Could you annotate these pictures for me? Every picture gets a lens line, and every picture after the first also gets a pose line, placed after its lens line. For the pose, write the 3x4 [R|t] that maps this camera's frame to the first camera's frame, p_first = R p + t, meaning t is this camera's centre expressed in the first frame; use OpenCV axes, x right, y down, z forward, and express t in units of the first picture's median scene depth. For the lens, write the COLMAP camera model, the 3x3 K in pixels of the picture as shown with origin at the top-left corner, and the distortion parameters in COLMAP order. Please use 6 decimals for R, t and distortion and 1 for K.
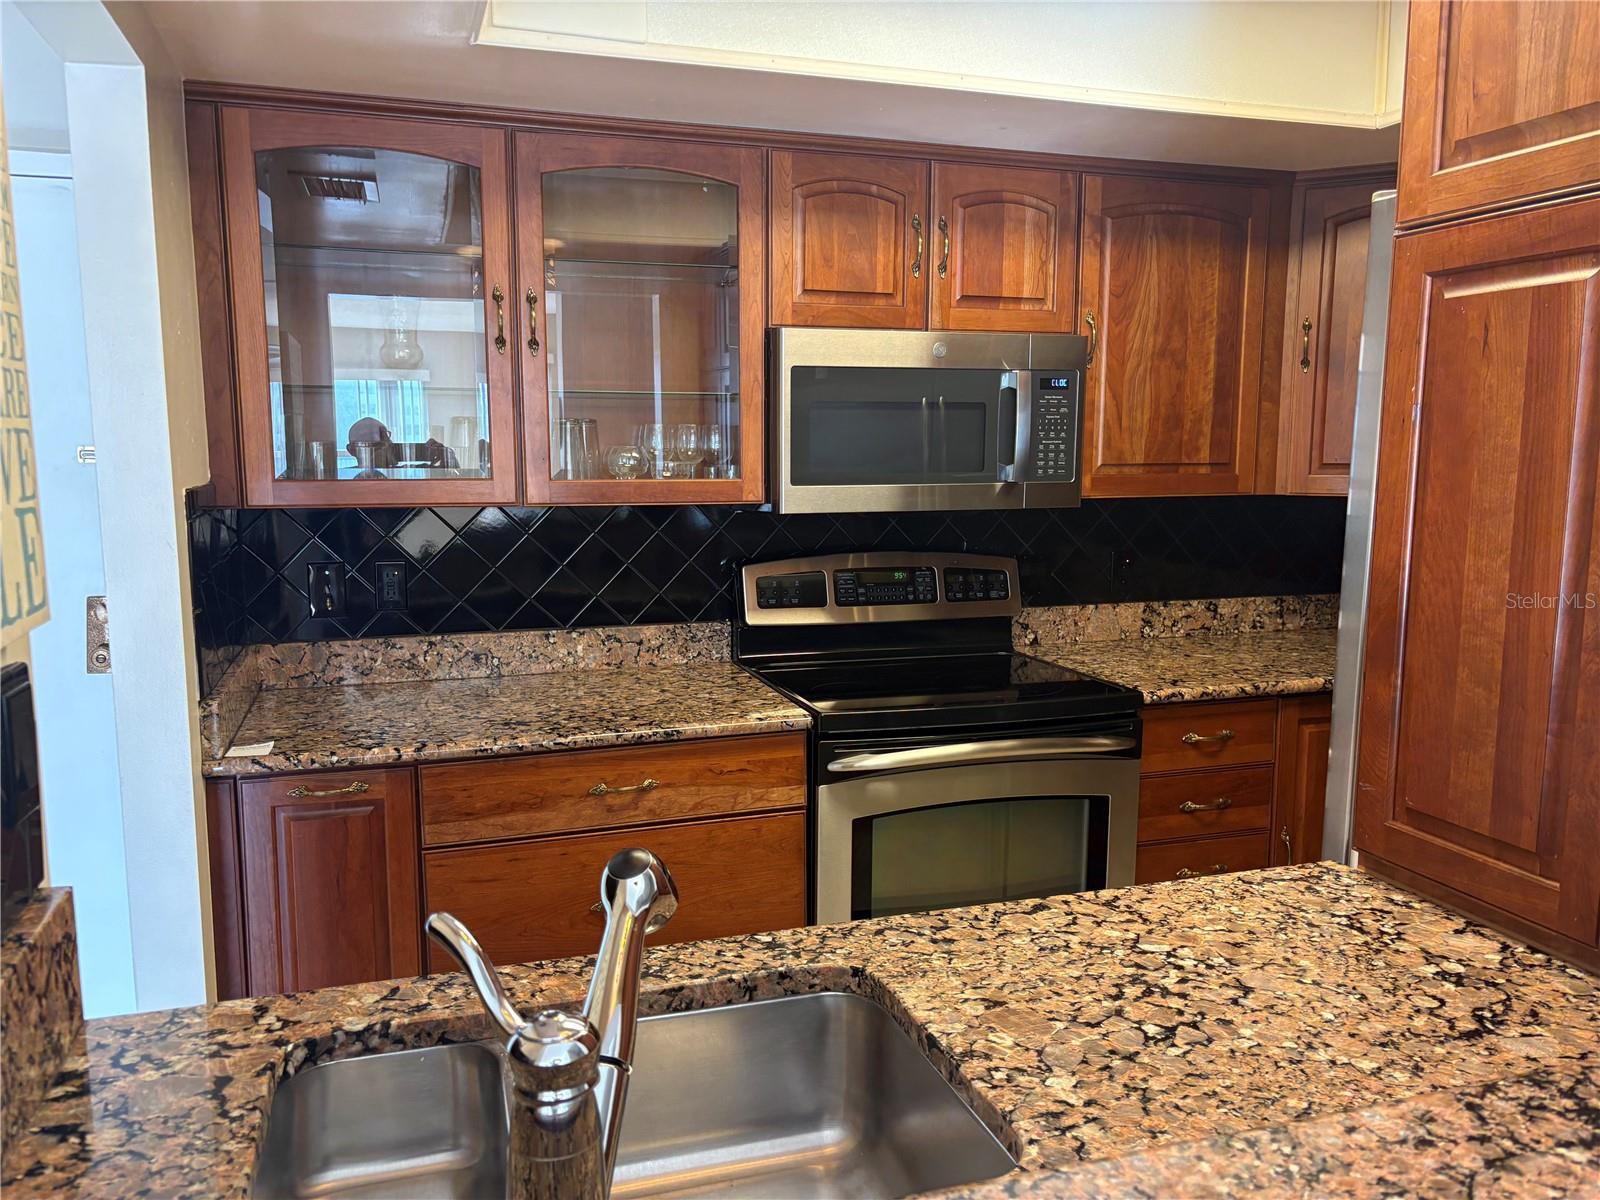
lens RADIAL K [[1246.4, 0, 799.0], [0, 1246.4, 612.1], [0, 0, 1]] dist [0.106812, -0.087035]
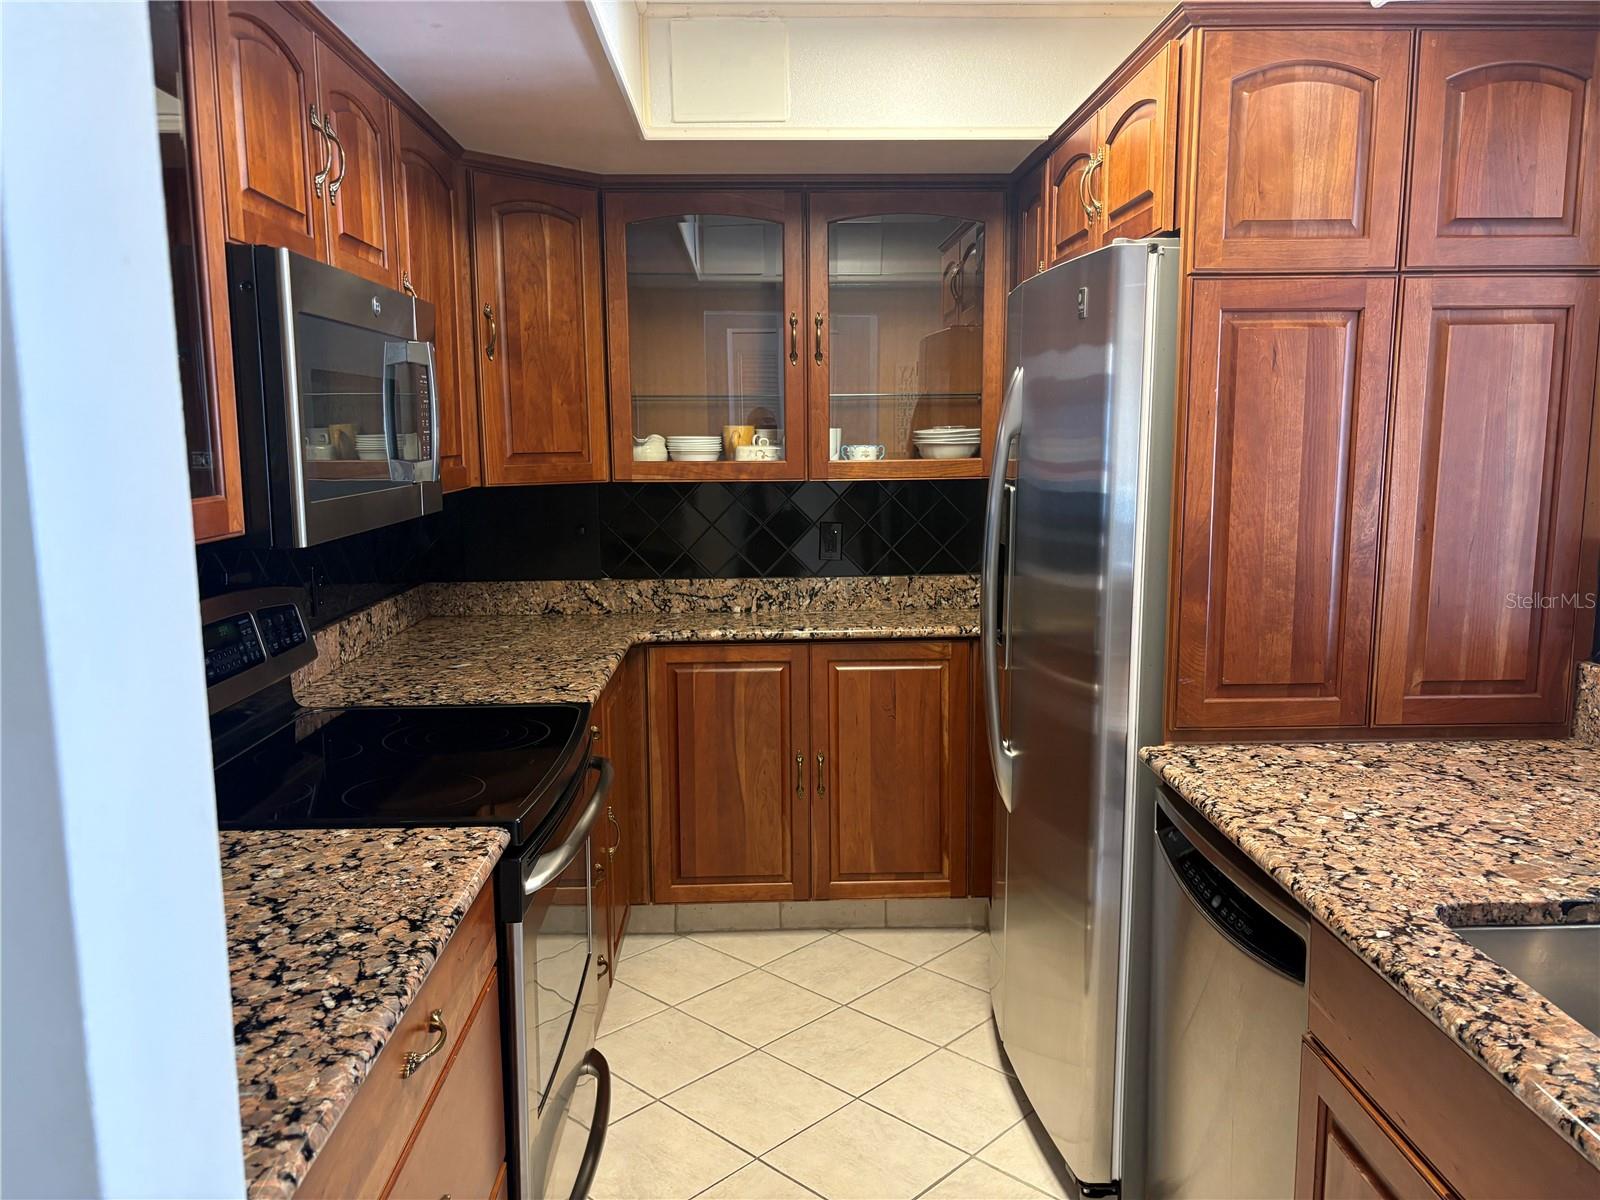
lens RADIAL K [[1246.4, 0, 799.0], [0, 1246.4, 612.1], [0, 0, 1]] dist [0.106812, -0.087035]
pose [[0.249923, -0.137456, 0.958459, -1.087555], [0.136622, 0.984975, 0.105634, -0.155766], [-0.958579, 0.104546, 0.264947, 1.184955]]
